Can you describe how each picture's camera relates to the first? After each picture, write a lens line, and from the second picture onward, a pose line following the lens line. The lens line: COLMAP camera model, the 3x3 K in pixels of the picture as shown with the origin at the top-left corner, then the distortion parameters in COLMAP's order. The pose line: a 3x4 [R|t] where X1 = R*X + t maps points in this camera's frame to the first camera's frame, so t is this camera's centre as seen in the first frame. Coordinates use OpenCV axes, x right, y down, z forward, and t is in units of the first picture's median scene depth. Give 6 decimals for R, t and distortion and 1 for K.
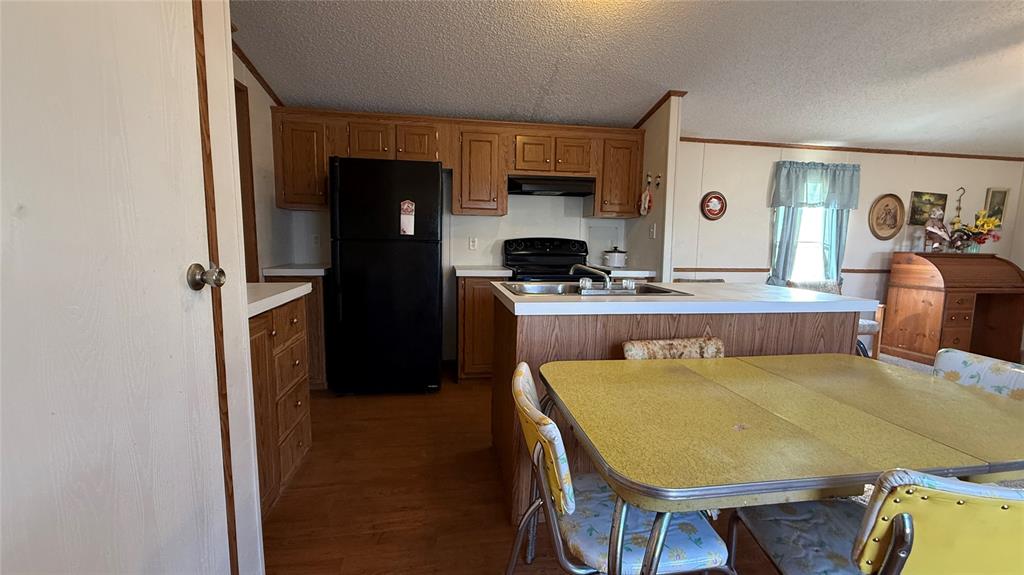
lens RADIAL K [[408.4, 0, 512.3], [0, 408.4, 286.8], [0, 0, 1]] dist [0.003648, -0.000103]
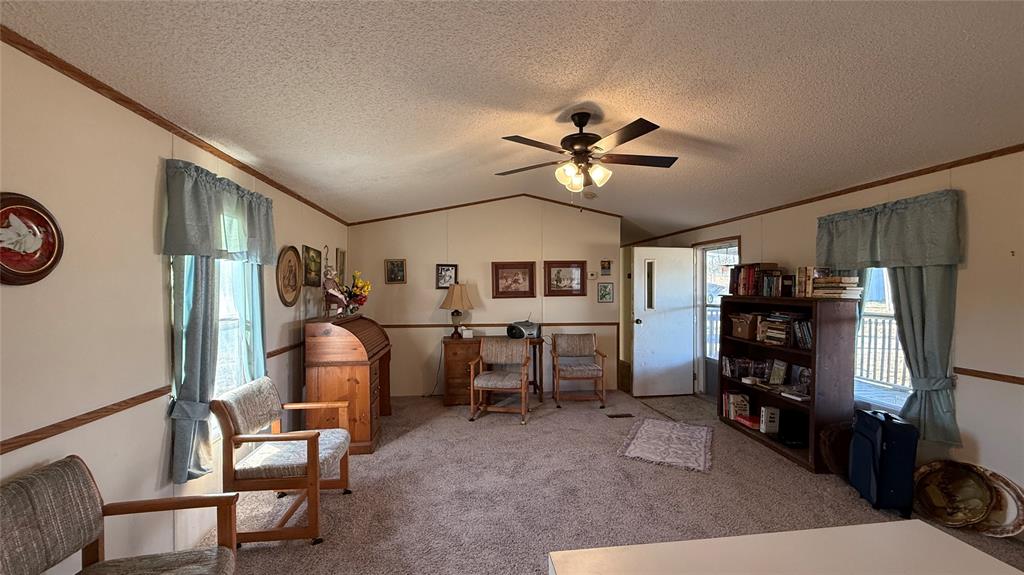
lens RADIAL K [[408.4, 0, 516.6], [0, 408.4, 289.2], [0, 0, 1]] dist [0.003648, -0.000103]
pose [[0.015085, -0.021637, 0.999652, 0.179145], [0.111464, 0.993571, 0.019823, -0.121007], [-0.993654, 0.111126, 0.017400, 0.606108]]
